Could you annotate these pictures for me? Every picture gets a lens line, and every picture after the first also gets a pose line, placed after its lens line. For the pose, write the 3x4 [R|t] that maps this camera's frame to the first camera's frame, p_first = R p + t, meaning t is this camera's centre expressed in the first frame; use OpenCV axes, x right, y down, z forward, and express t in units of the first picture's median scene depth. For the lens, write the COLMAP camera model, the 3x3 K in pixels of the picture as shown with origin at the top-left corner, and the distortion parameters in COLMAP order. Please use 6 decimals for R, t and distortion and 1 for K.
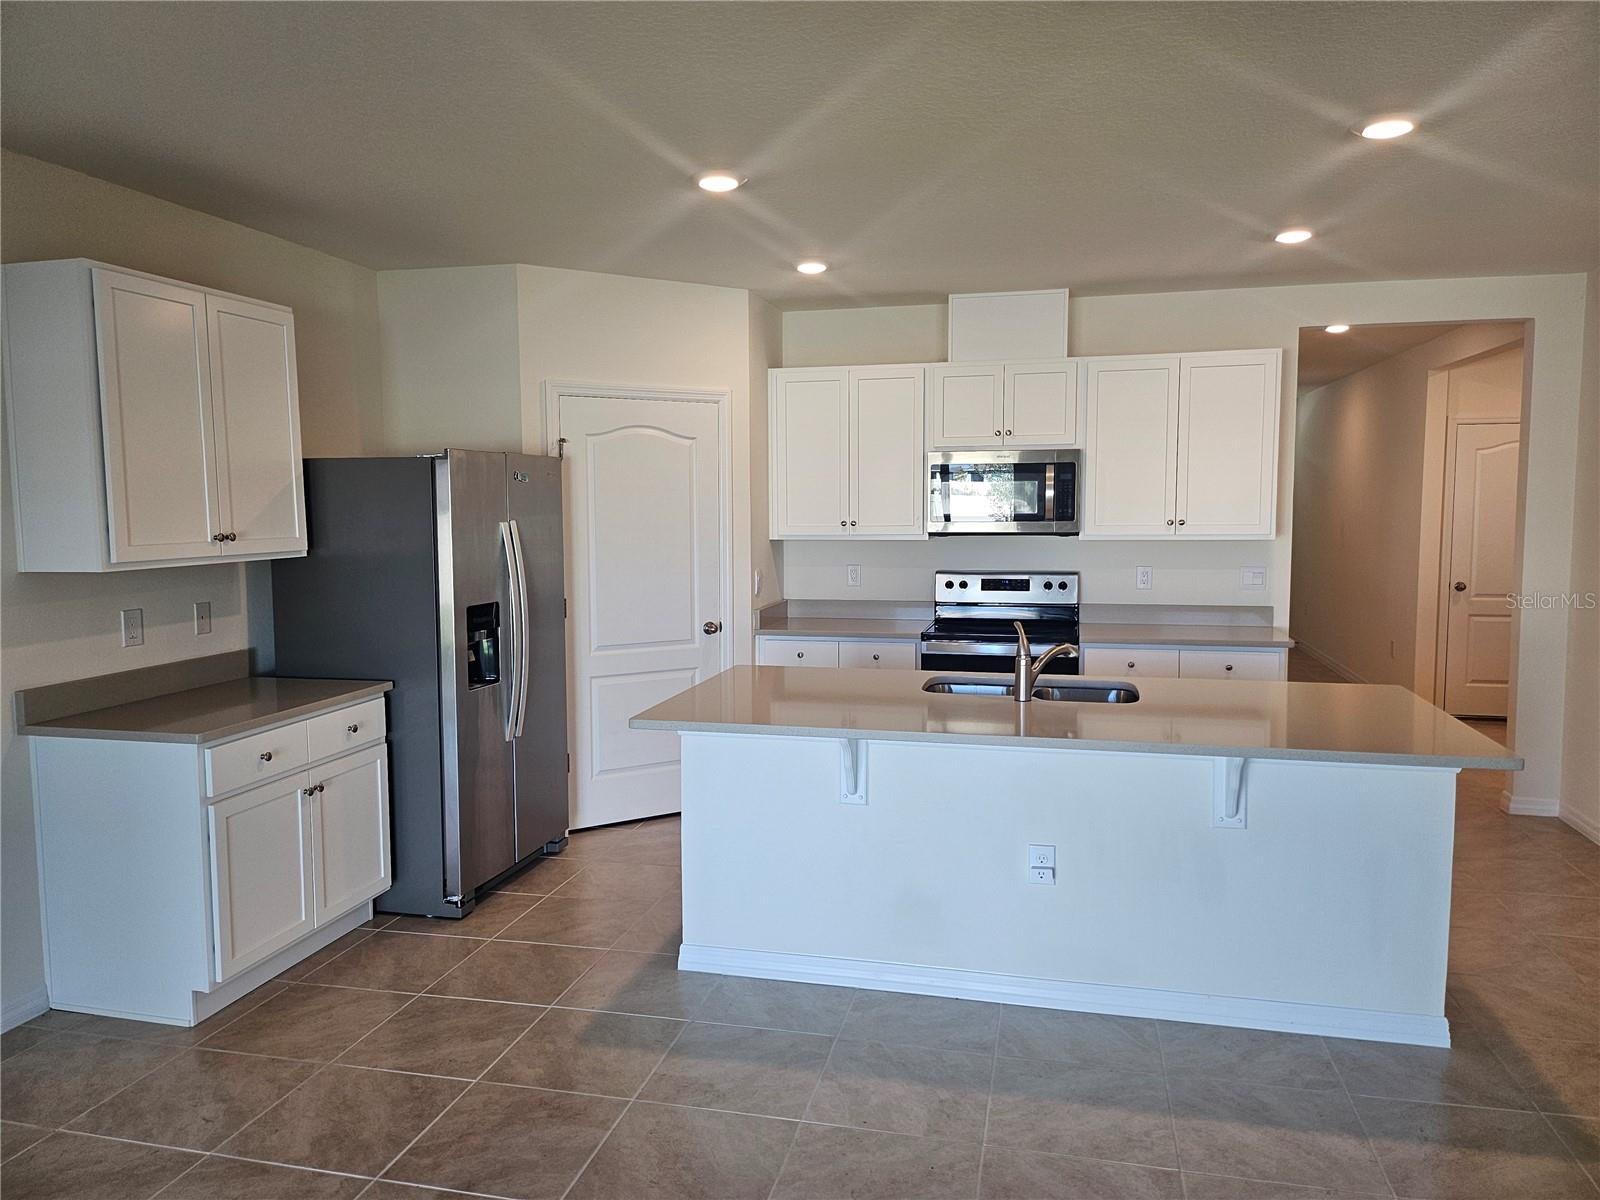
lens RADIAL K [[1130.7, 0, 793.1], [0, 1130.7, 595.8], [0, 0, 1]] dist [0.074763, -0.084831]
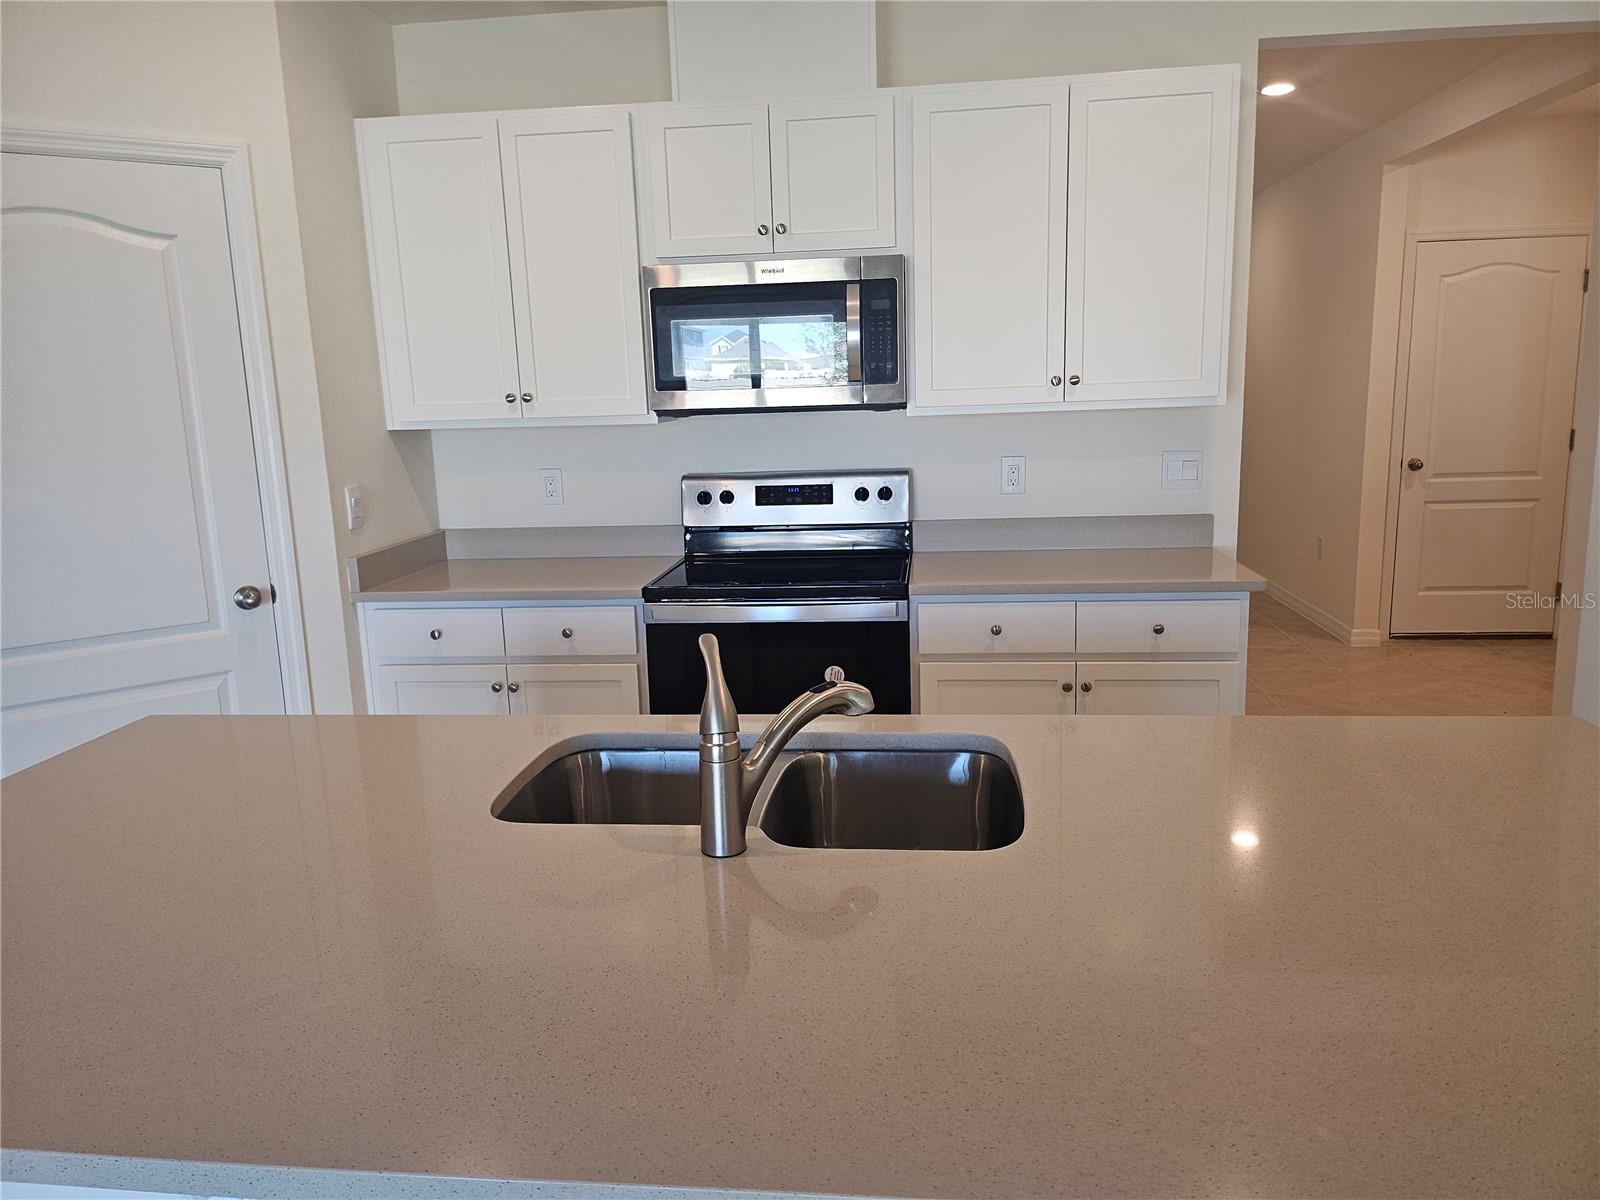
lens RADIAL K [[1130.7, 0, 801.5], [0, 1130.7, 602.4], [0, 0, 1]] dist [0.074763, -0.084831]
pose [[0.991471, -0.049489, 0.120562, 0.126222], [0.036647, 0.993637, 0.106497, -0.018610], [-0.125066, -0.101171, 0.986977, 0.431377]]
